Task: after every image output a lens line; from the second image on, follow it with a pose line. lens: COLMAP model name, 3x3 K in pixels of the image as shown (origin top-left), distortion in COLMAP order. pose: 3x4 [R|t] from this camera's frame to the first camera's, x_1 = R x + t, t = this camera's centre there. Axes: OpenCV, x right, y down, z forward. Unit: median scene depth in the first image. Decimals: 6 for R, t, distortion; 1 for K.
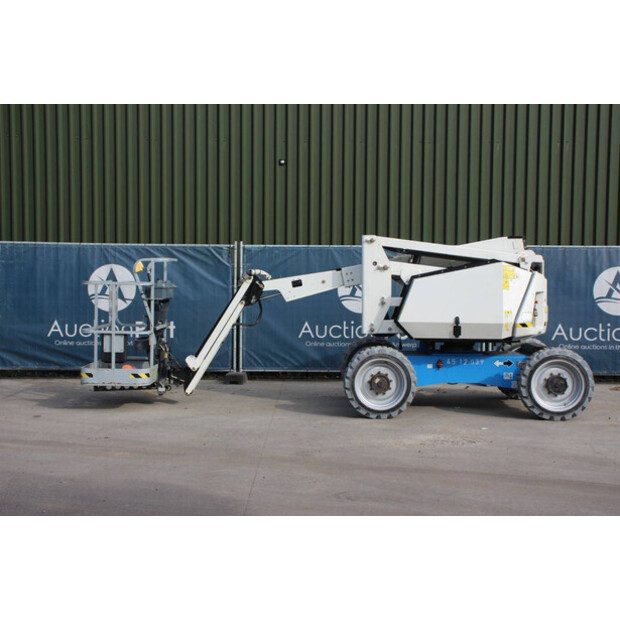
lens RADIAL K [[1003.8, 0, 310.0], [0, 1003.8, 310.0], [0, 0, 1]] dist [0.043309, 0.088385]
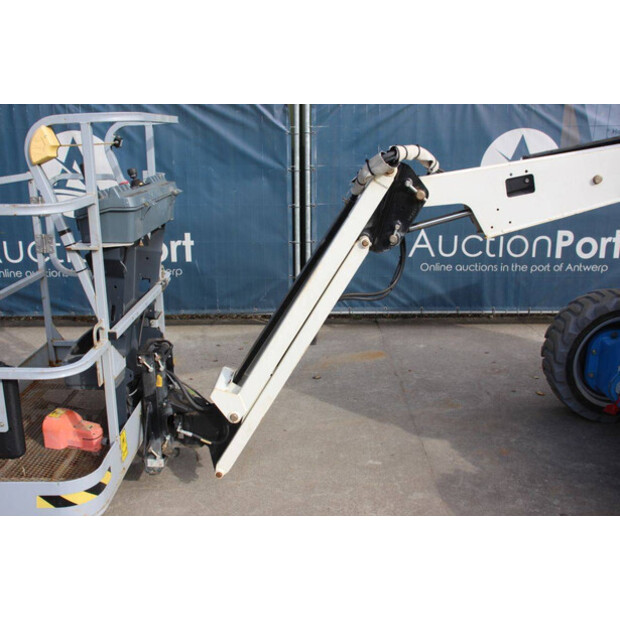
lens RADIAL K [[621.5, 0, 310.0], [0, 621.5, 310.0], [0, 0, 1]] dist [-0.077770, 0.006035]
pose [[0.999717, -0.017233, 0.016371, -0.090463], [0.012711, 0.969590, 0.244404, -0.037506], [-0.020085, -0.244127, 0.969535, 0.786118]]
